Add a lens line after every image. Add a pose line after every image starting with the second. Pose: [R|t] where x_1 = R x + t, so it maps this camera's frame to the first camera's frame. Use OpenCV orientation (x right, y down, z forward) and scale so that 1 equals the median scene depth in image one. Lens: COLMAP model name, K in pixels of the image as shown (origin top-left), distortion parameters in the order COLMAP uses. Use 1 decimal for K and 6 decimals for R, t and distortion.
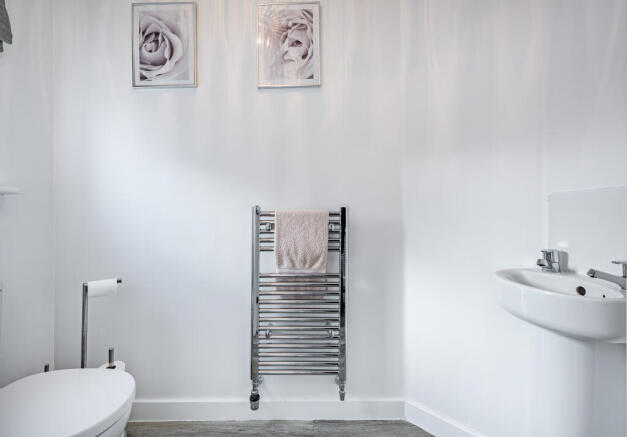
lens RADIAL K [[277.2, 0, 314.6], [0, 277.2, 219.4], [0, 0, 1]] dist [0.005242, -0.001520]
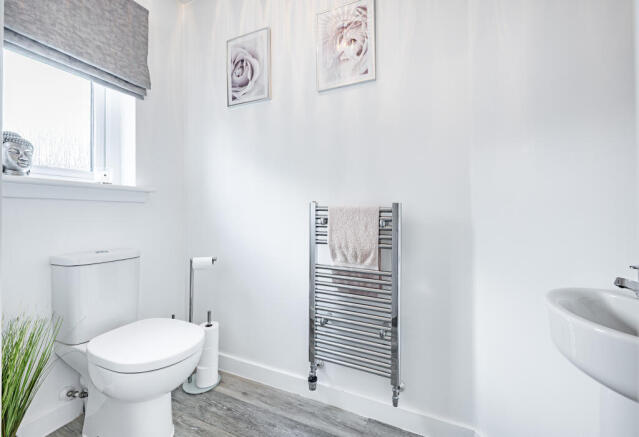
lens RADIAL K [[271.0, 0, 319.8], [0, 271.0, 214.9], [0, 0, 1]] dist [0.002375, 0.000965]
pose [[0.914983, 0.023172, -0.402826, 0.238606], [-0.024233, 0.999703, 0.002464, 0.001109], [0.402763, 0.007507, 0.915273, 0.045606]]
